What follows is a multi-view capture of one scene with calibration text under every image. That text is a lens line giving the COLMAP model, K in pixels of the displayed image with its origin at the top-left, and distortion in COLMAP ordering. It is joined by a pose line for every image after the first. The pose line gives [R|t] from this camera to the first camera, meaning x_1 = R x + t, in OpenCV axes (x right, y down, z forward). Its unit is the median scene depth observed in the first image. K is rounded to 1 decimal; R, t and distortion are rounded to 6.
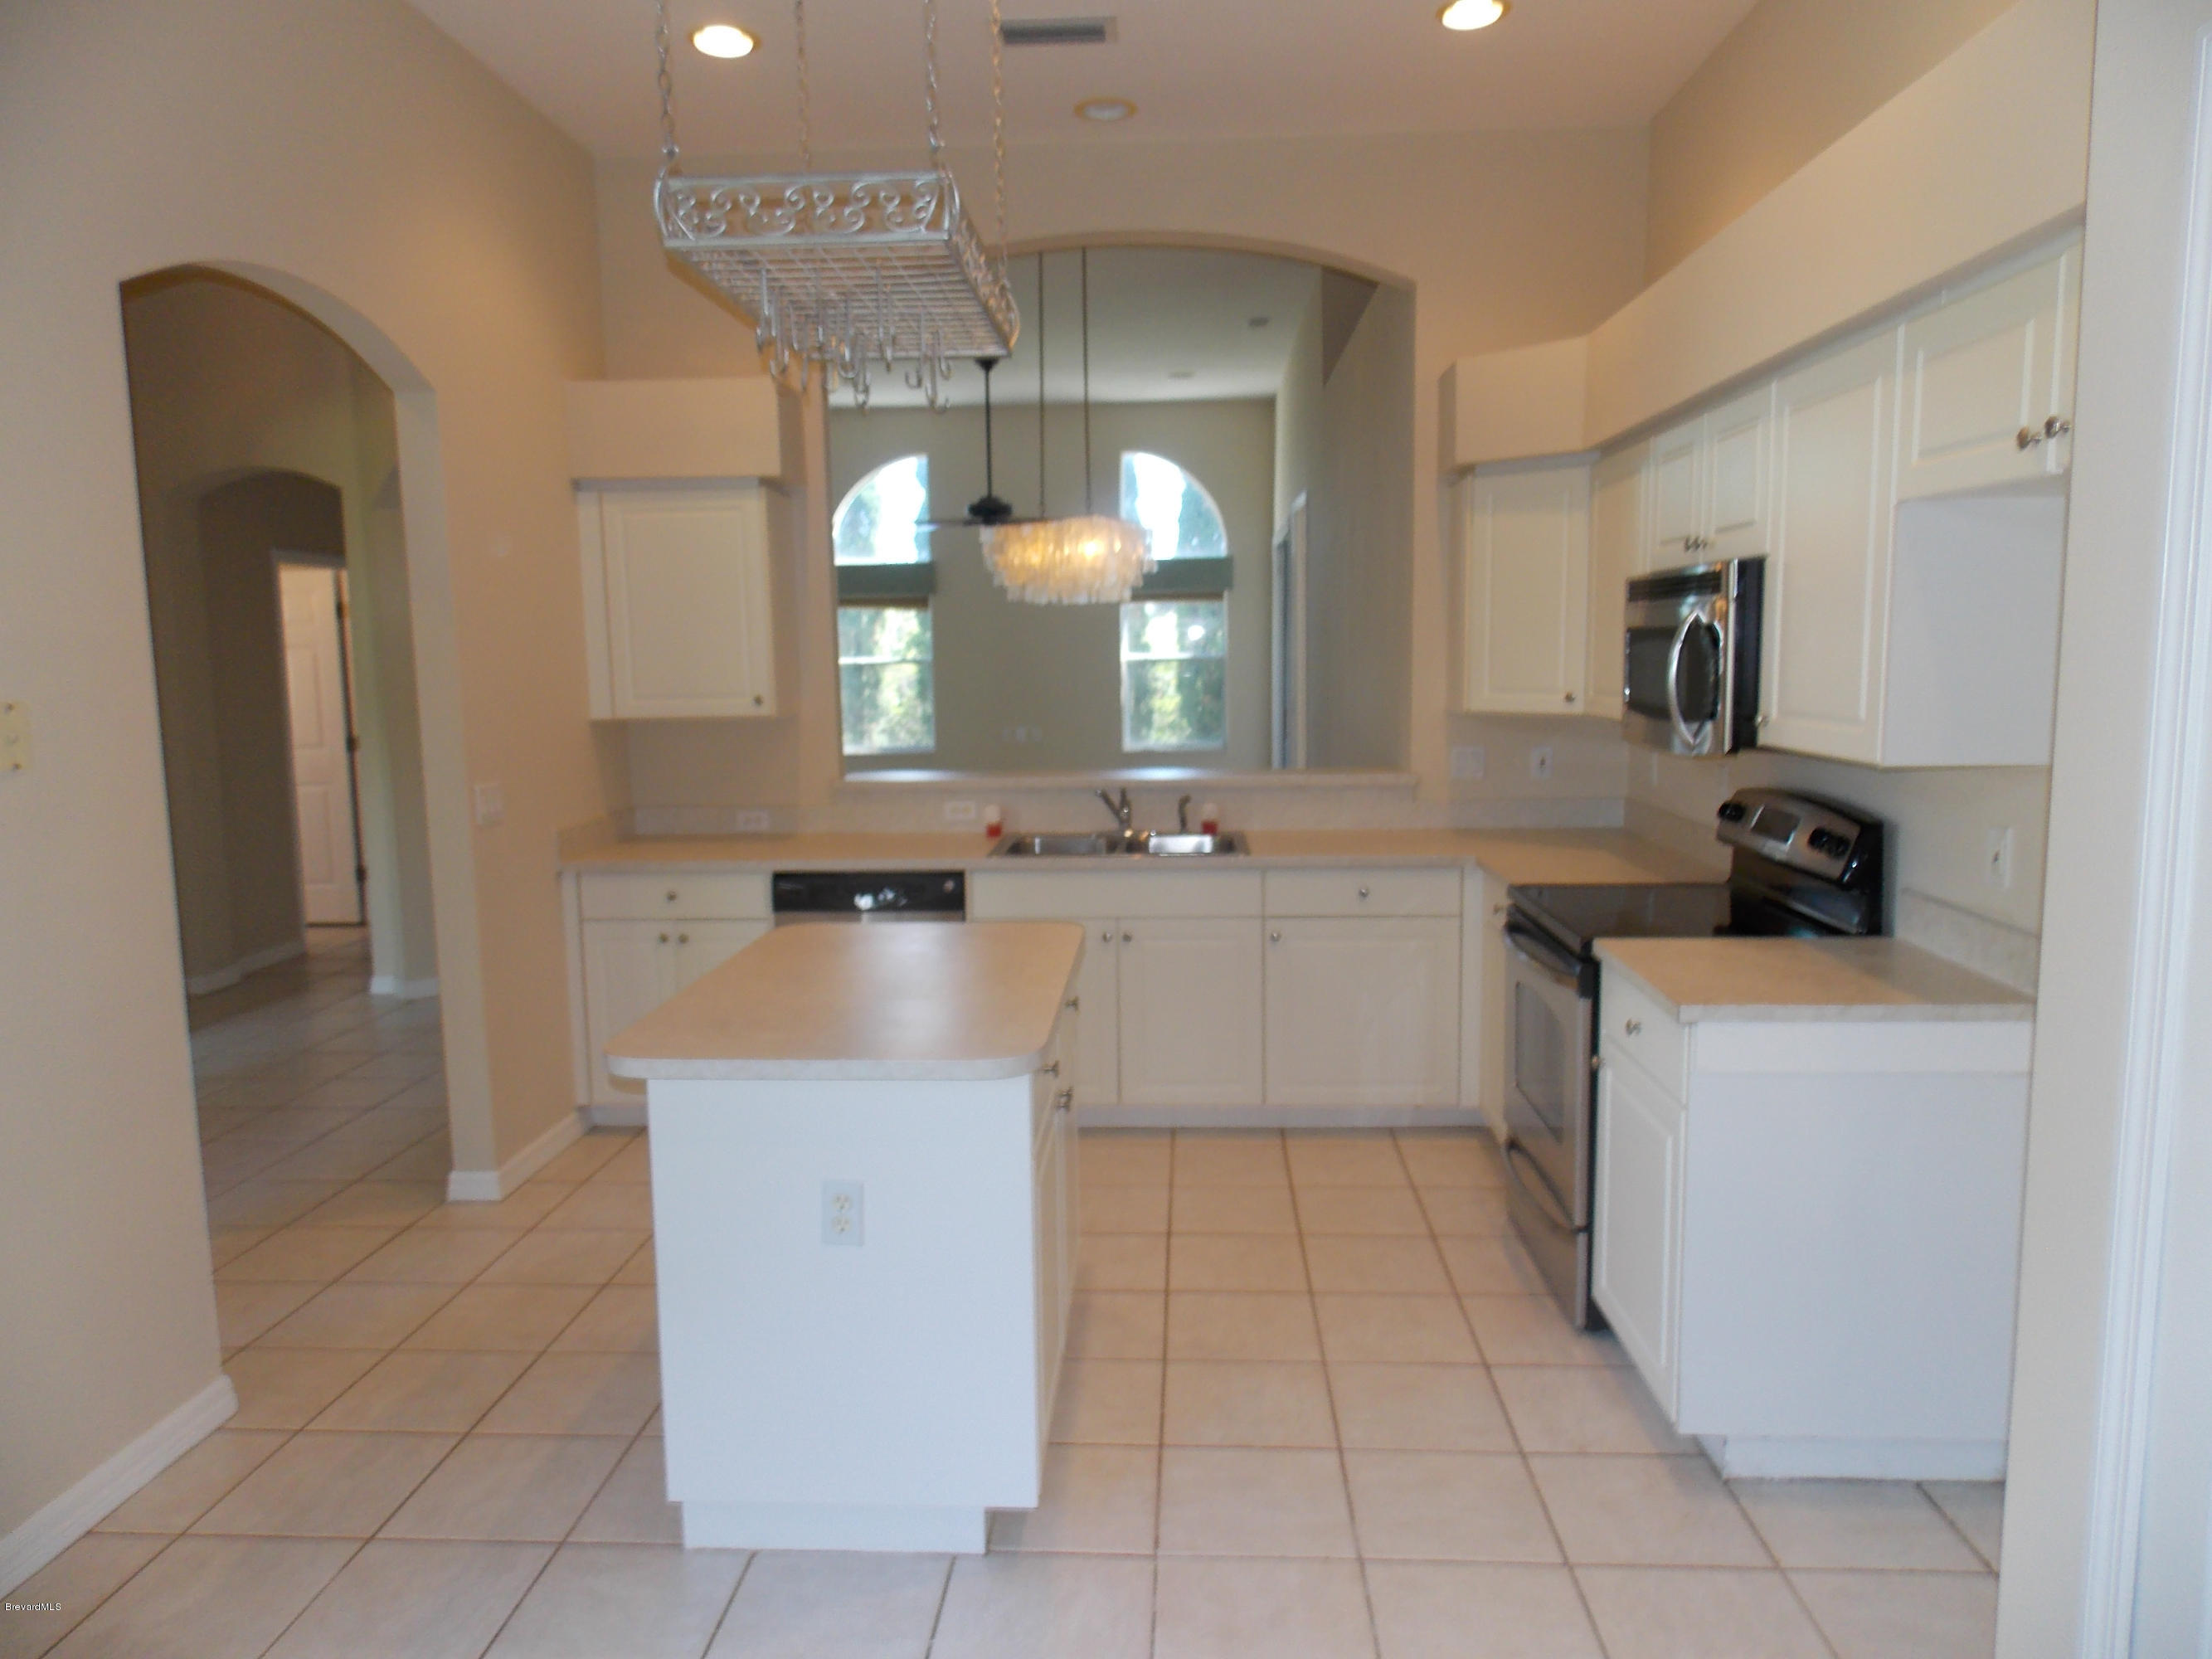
lens RADIAL K [[1444.2, 0, 1106.0], [0, 1444.2, 829.5], [0, 0, 1]] dist [0.003476, -0.005424]
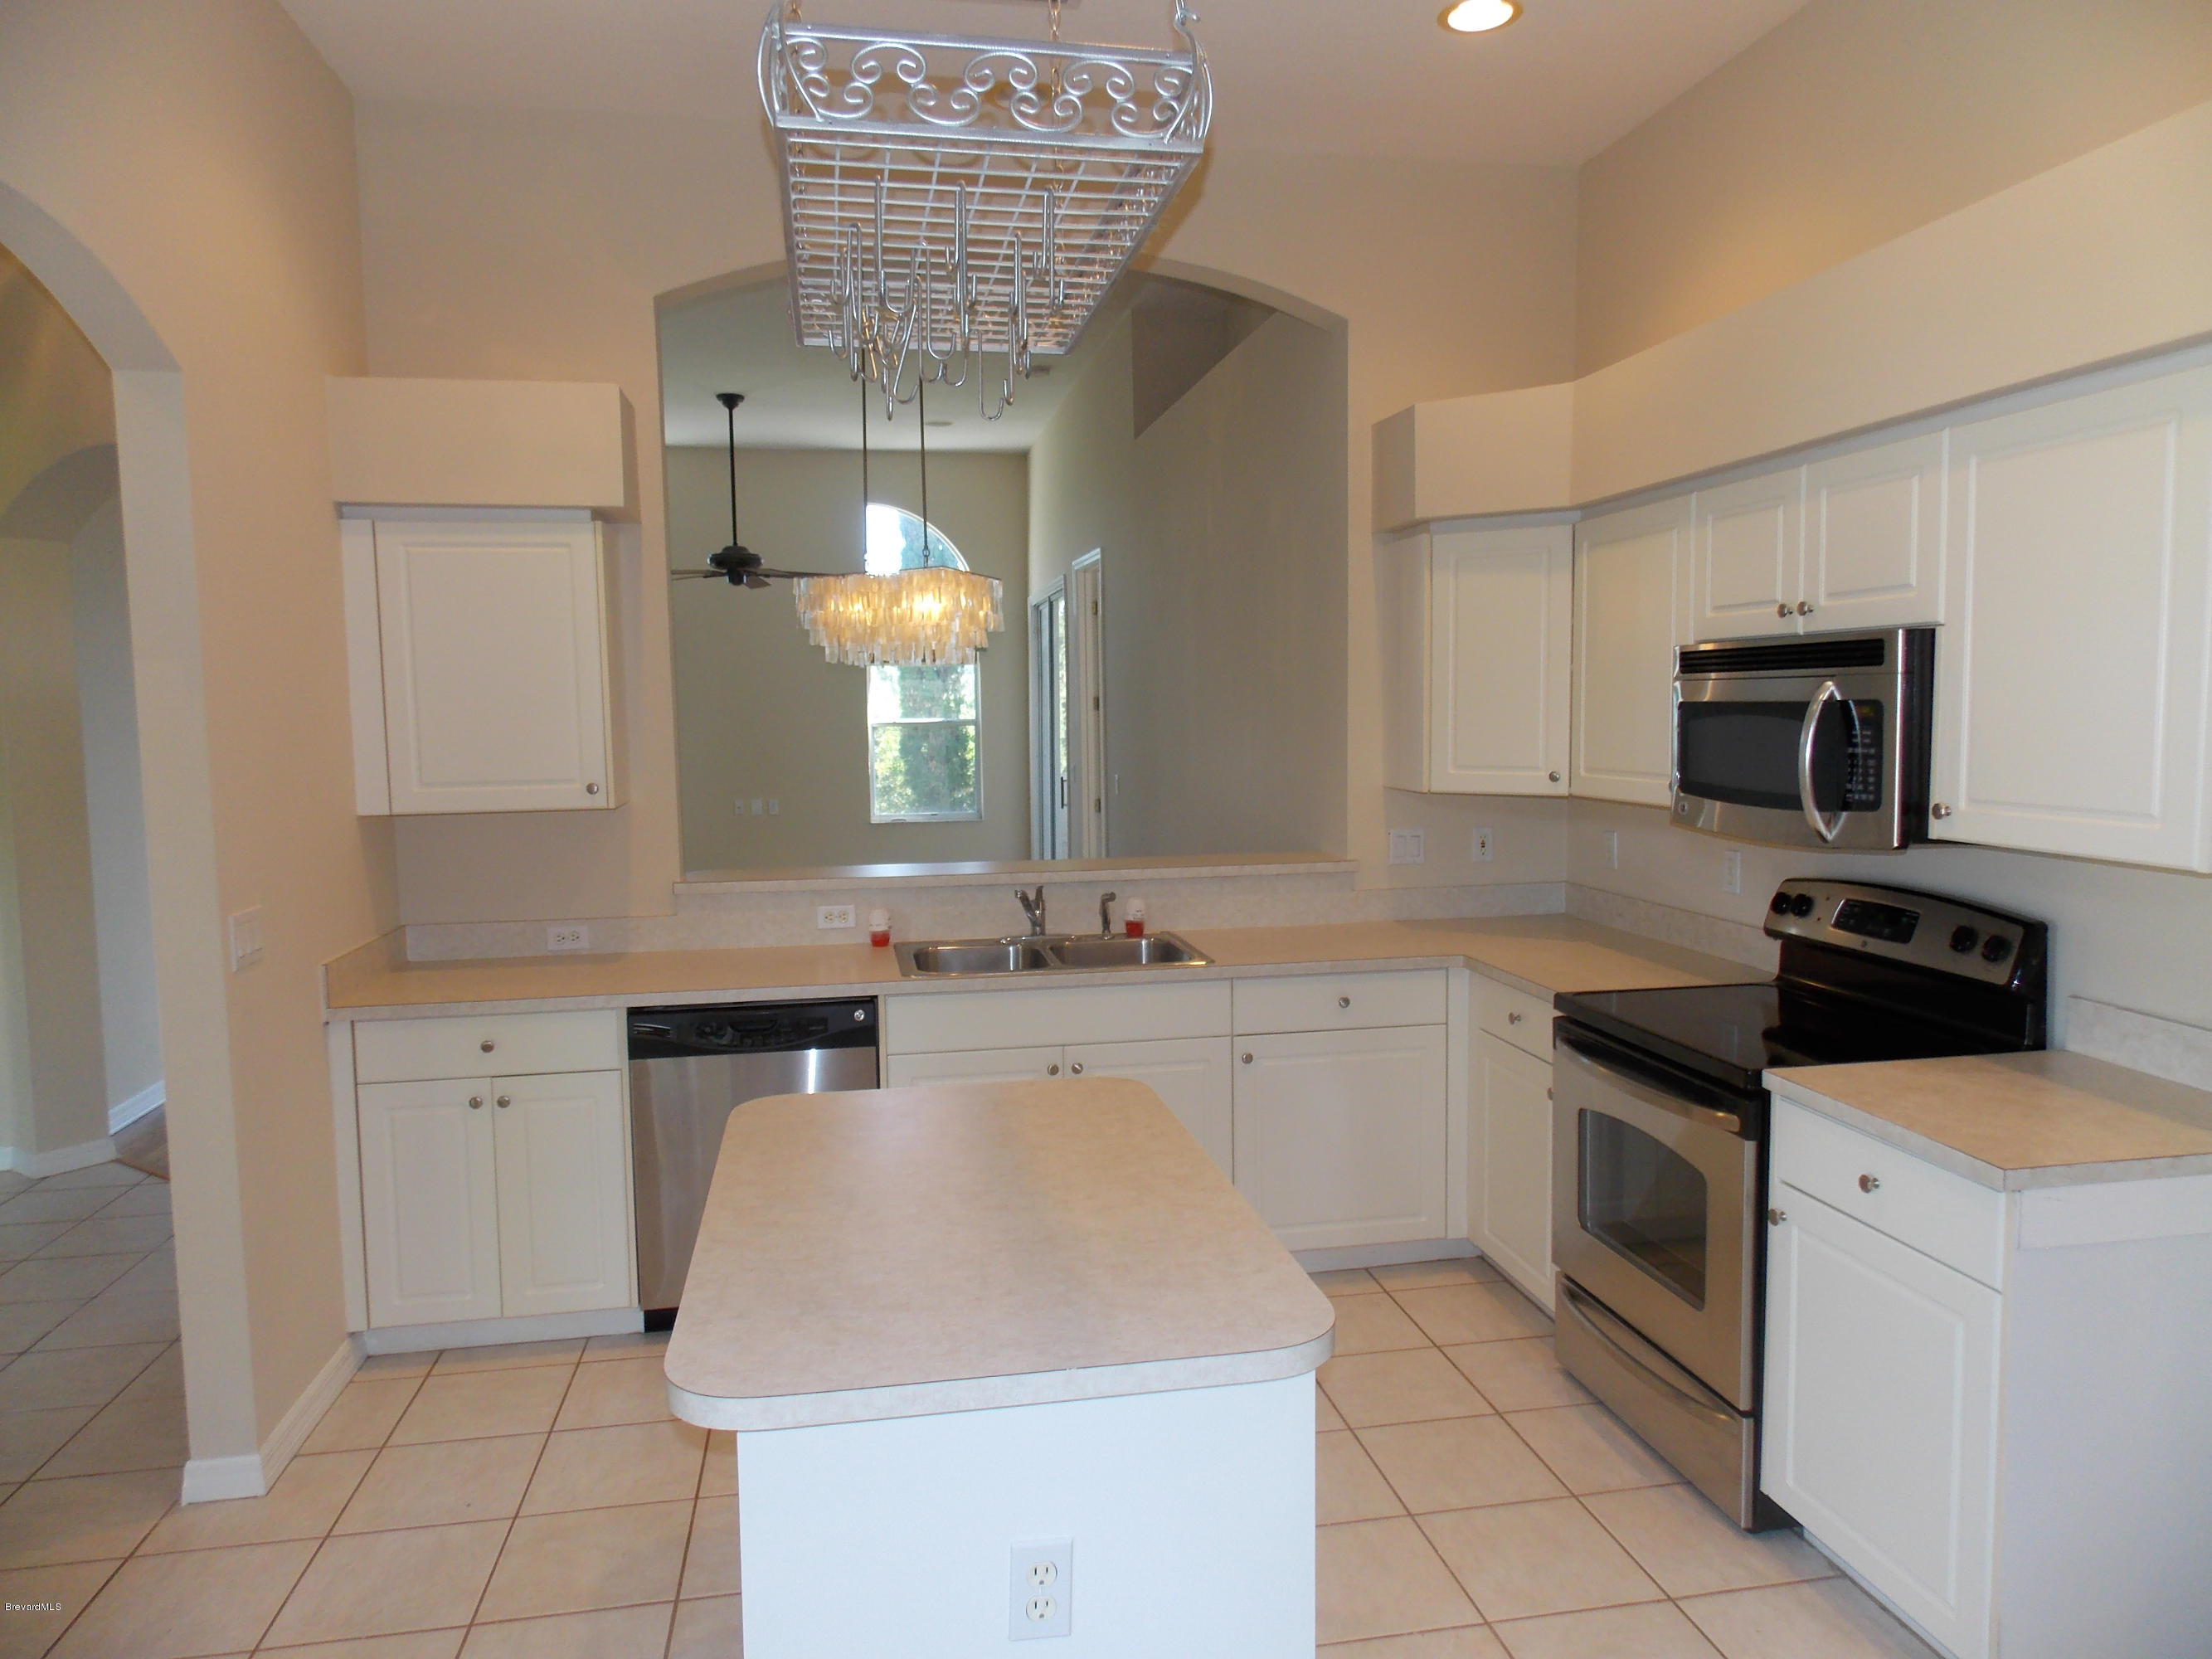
lens RADIAL K [[1444.2, 0, 1106.0], [0, 1444.2, 829.5], [0, 0, 1]] dist [0.003476, -0.005424]
pose [[0.971808, -0.018233, 0.235069, -0.160066], [0.027948, 0.998885, -0.038061, -0.029922], [-0.234113, 0.043558, 0.971233, 0.176859]]
